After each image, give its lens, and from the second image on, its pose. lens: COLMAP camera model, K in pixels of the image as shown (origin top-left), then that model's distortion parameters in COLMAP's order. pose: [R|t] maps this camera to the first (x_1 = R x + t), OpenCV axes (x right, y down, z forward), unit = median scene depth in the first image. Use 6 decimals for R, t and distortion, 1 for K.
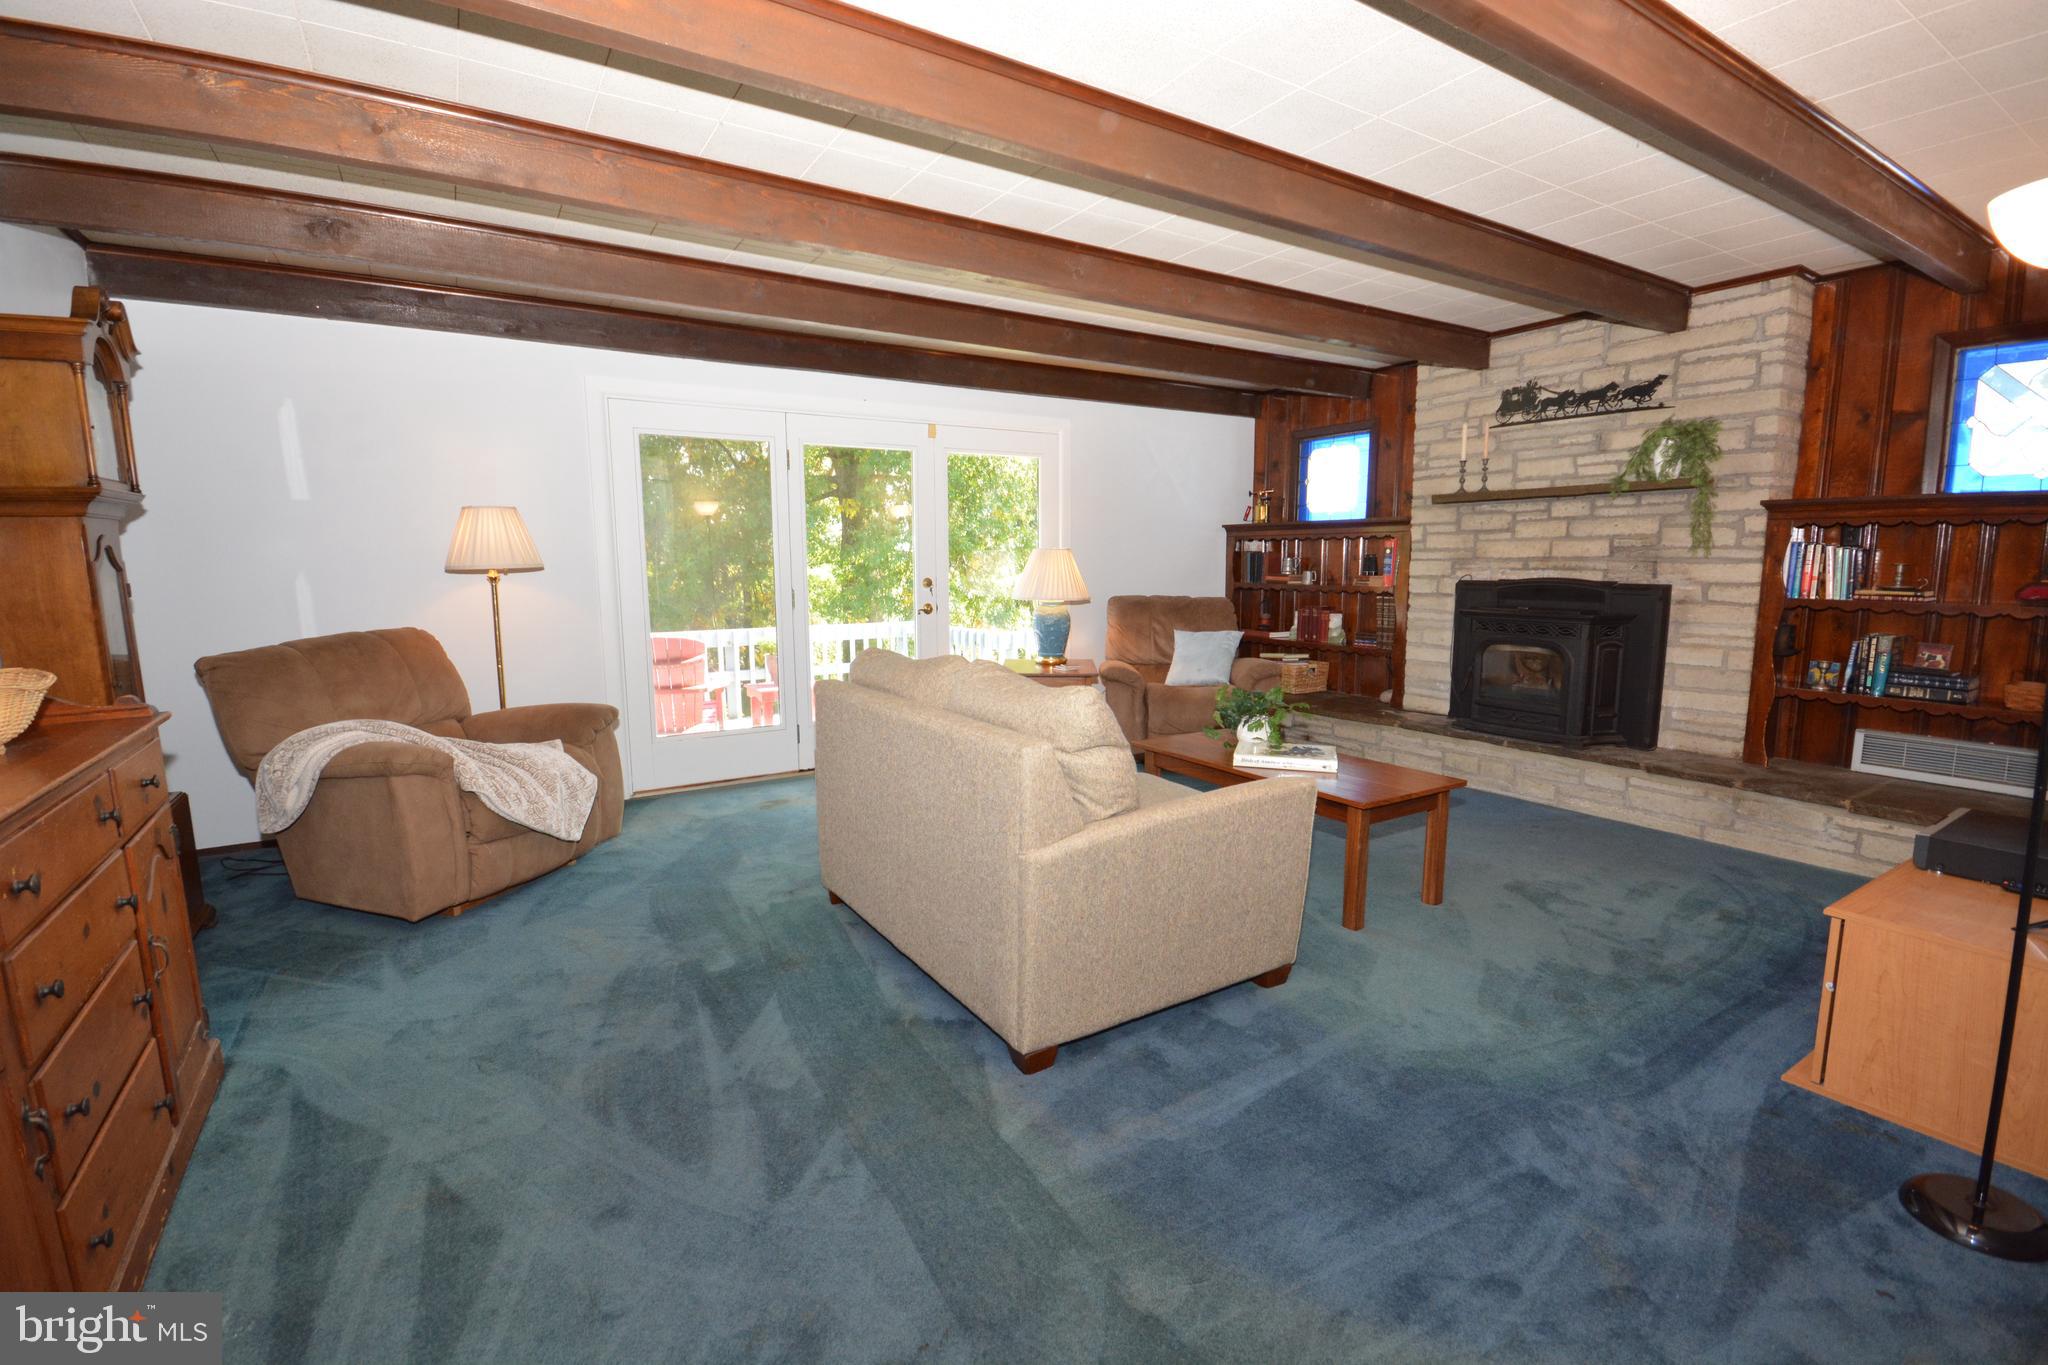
lens RADIAL K [[898.4, 0, 1019.2], [0, 898.4, 677.1], [0, 0, 1]] dist [0.003060, -0.006551]
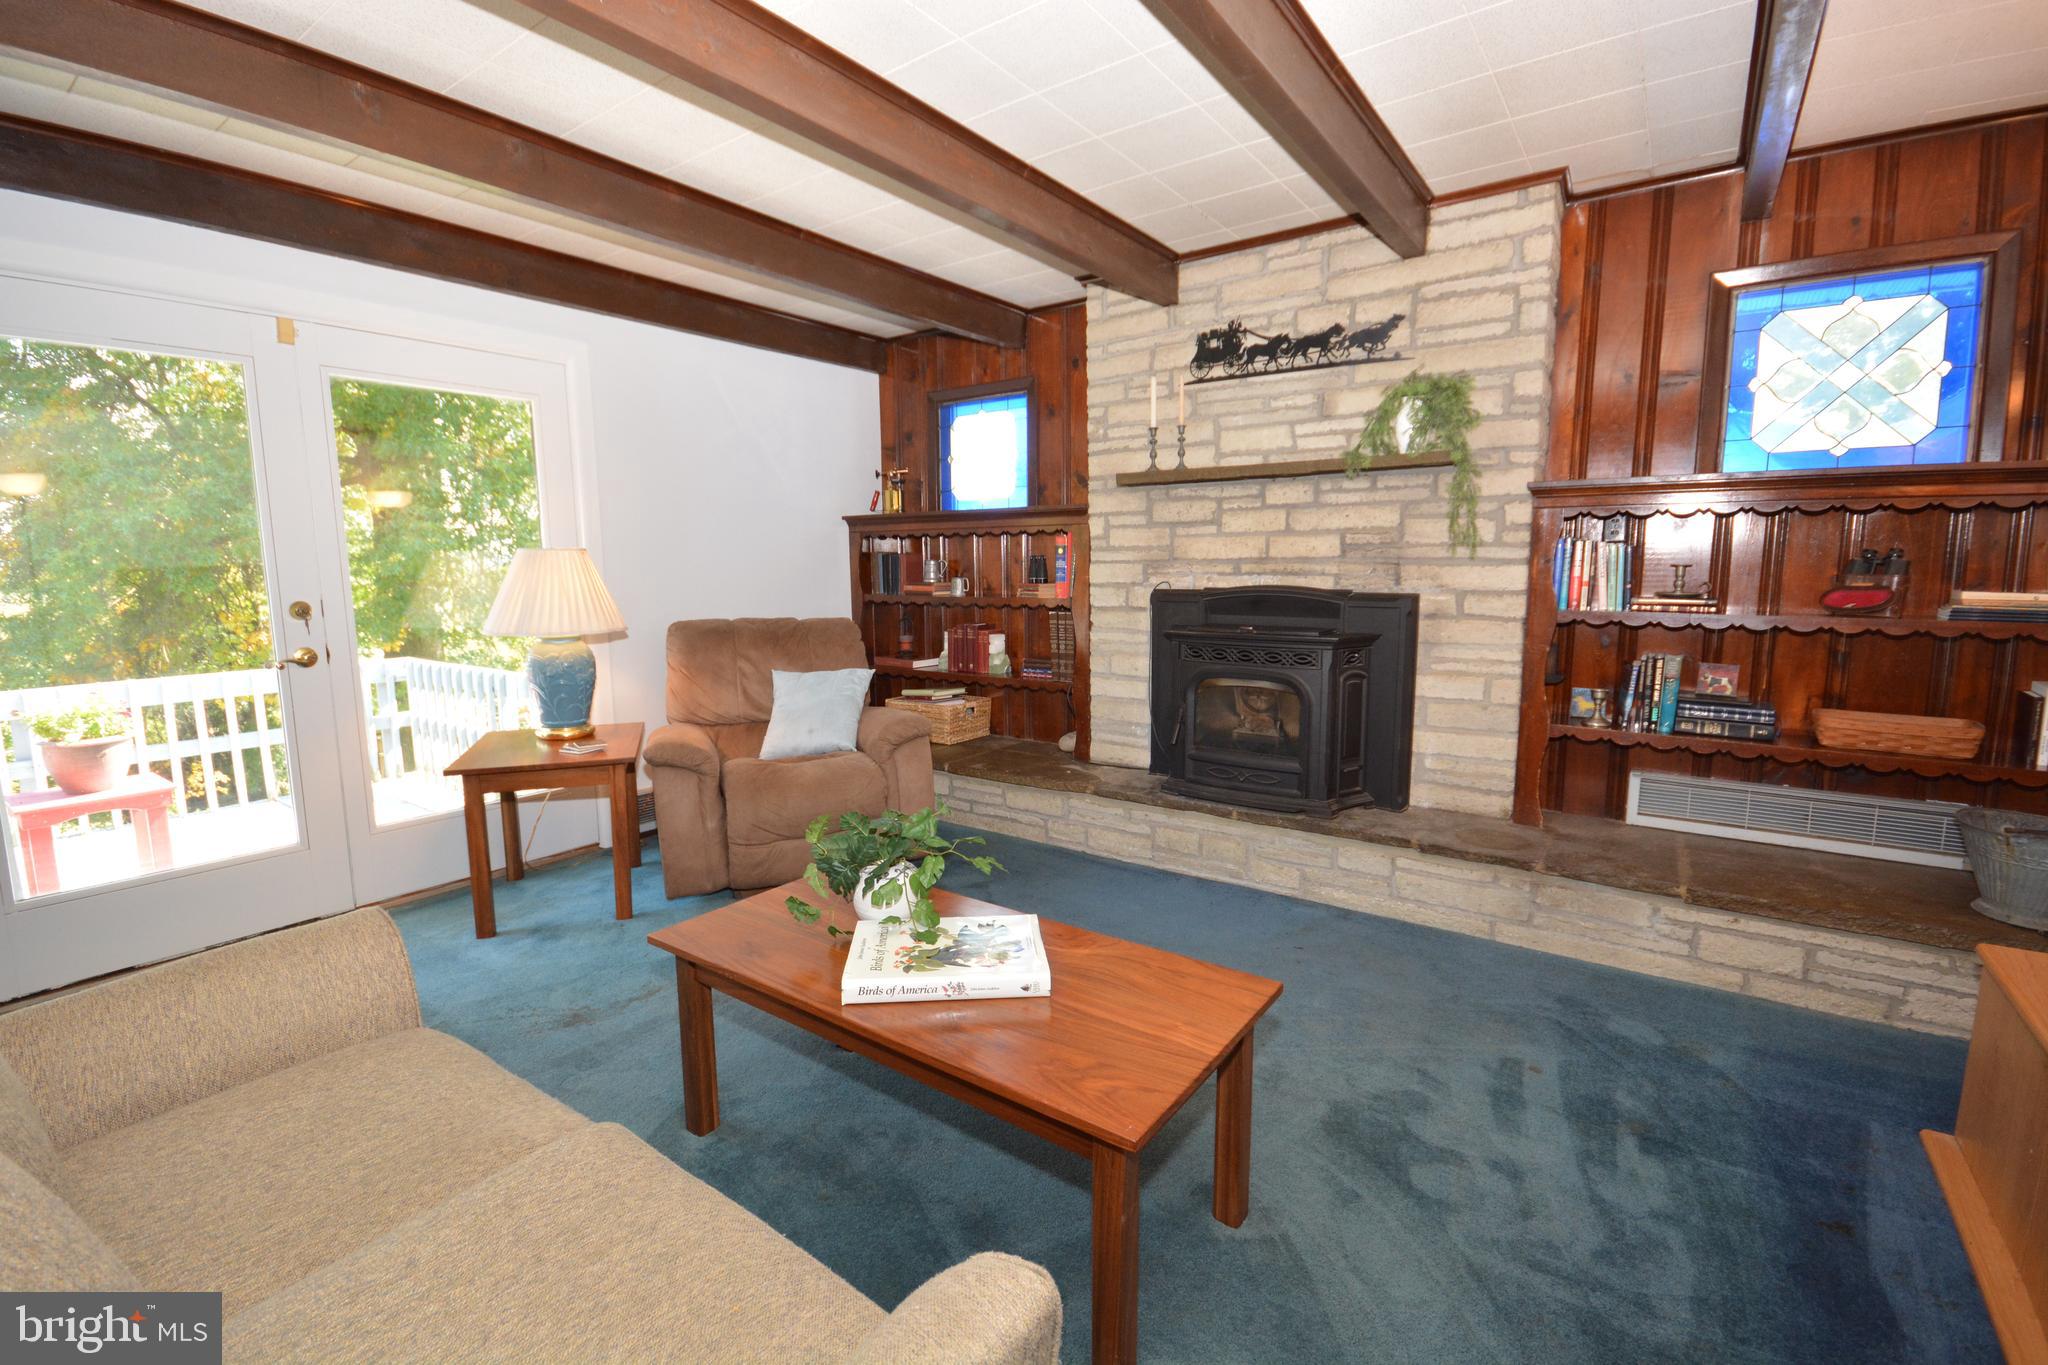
lens RADIAL K [[898.4, 0, 1019.2], [0, 898.4, 677.1], [0, 0, 1]] dist [0.003060, -0.006551]
pose [[0.927227, -0.053990, 0.370586, 0.120955], [0.054616, 0.998469, 0.008813, -0.054958], [-0.370495, 0.012068, 0.928756, 0.401127]]
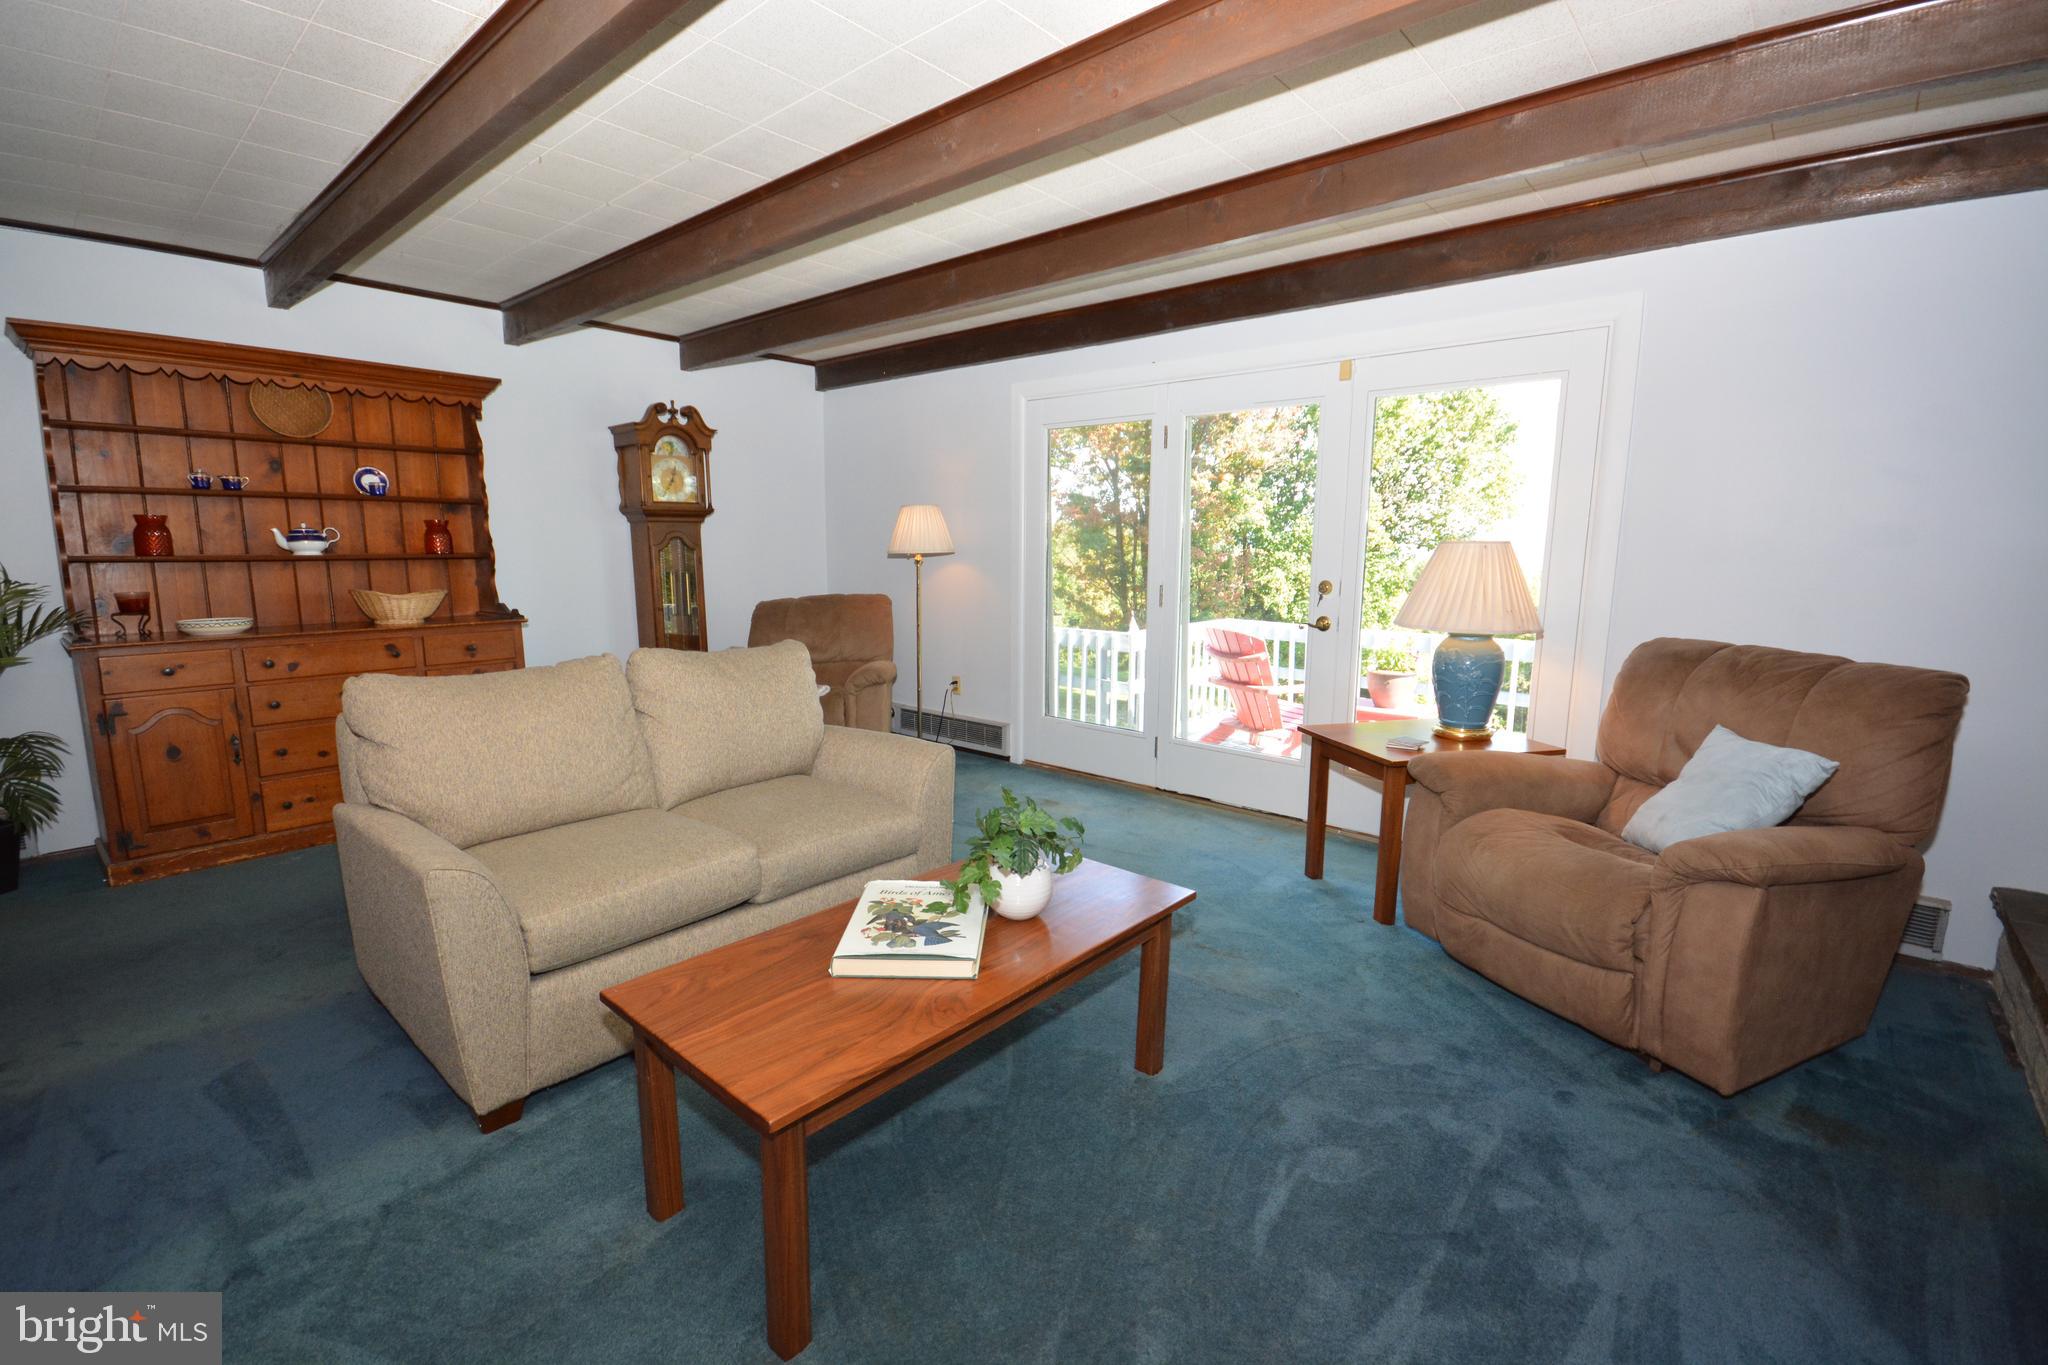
lens RADIAL K [[898.4, 0, 1019.2], [0, 898.4, 677.1], [0, 0, 1]] dist [0.003060, -0.006551]
pose [[0.281026, 0.148429, -0.948153, 0.625318], [-0.136095, 0.984147, 0.113726, -0.100758], [0.950001, 0.097079, 0.296771, 0.688835]]
